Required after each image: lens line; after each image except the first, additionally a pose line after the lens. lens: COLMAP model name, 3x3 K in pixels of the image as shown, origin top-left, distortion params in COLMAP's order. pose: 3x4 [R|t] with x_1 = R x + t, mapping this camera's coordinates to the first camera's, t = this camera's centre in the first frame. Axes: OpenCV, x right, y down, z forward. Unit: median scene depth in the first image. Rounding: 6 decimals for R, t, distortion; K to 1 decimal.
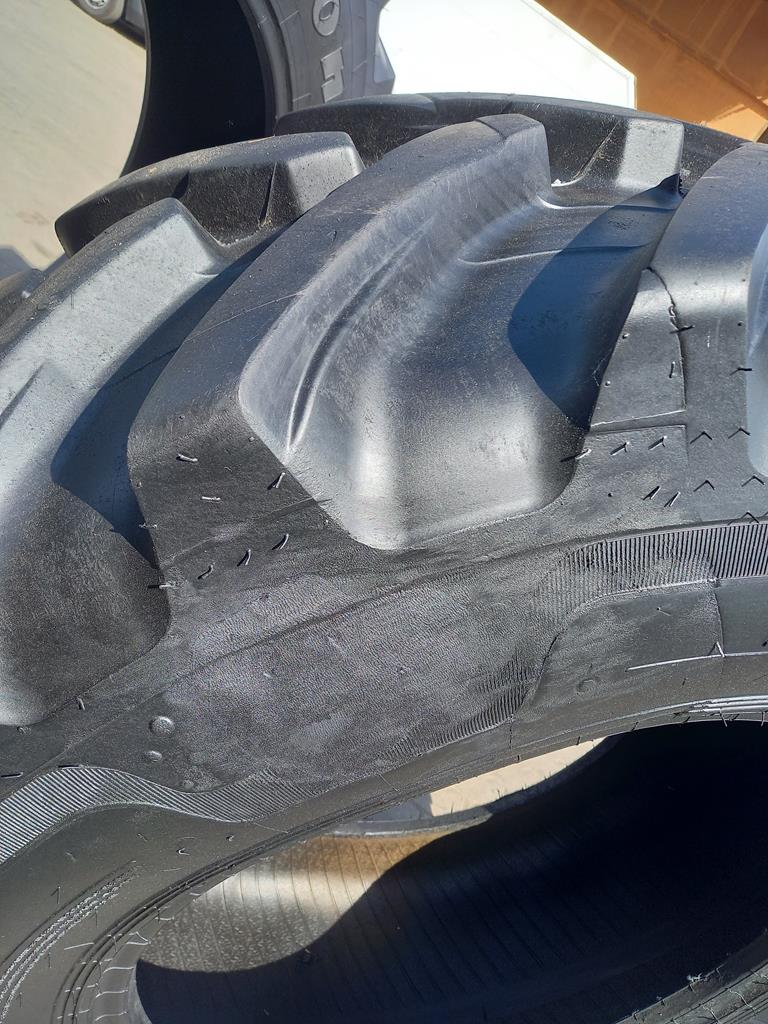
lens RADIAL K [[754.2, 0, 389.6], [0, 754.2, 506.2], [0, 0, 1]] dist [0.039286, -0.031512]
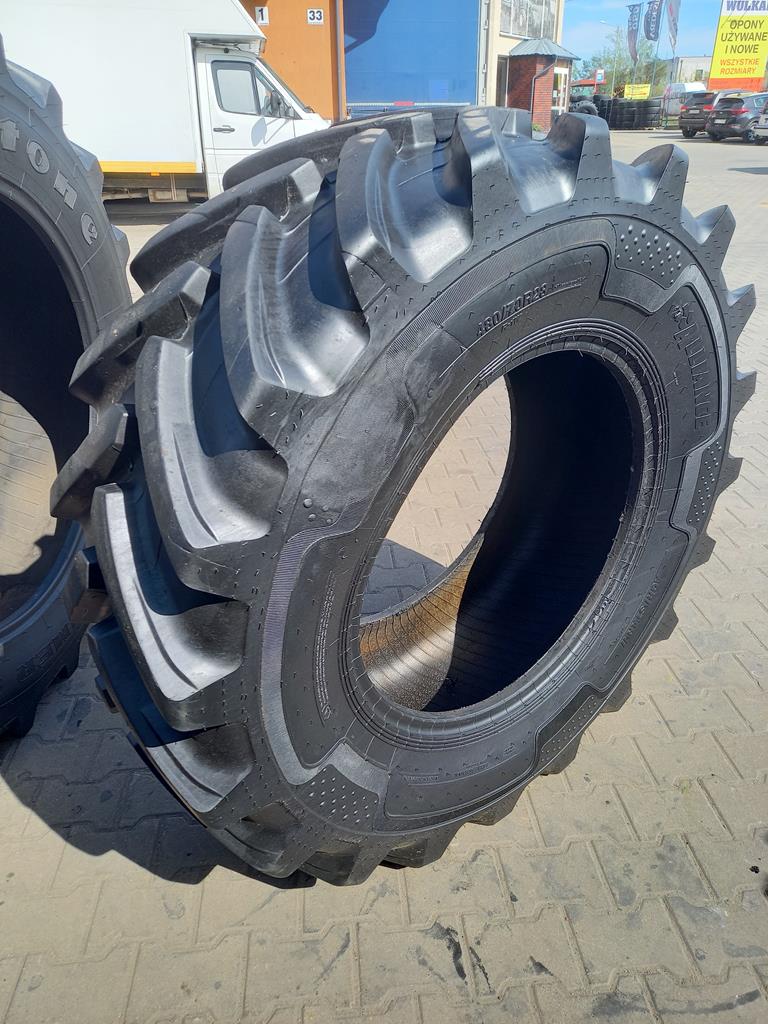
lens RADIAL K [[754.2, 0, 389.6], [0, 754.2, 506.2], [0, 0, 1]] dist [0.039286, -0.031512]
pose [[0.774127, -0.629836, 0.063518, -0.253699], [0.618510, 0.773920, 0.135987, 0.121158], [-0.134807, -0.065985, 0.988672, -1.596662]]
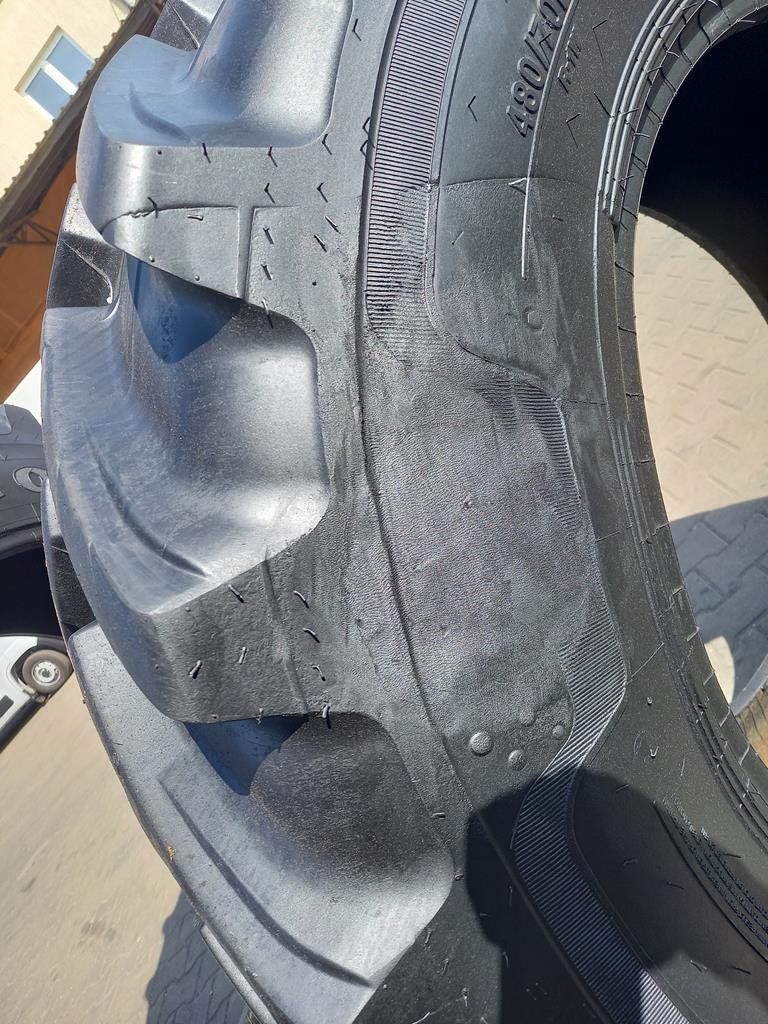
lens RADIAL K [[754.2, 0, 389.6], [0, 754.2, 506.2], [0, 0, 1]] dist [0.039286, -0.031512]
pose [[0.137445, -0.988949, -0.055569, 0.056519], [0.969313, 0.145836, -0.197897, 0.327866], [0.203815, -0.026664, 0.978646, -0.015225]]
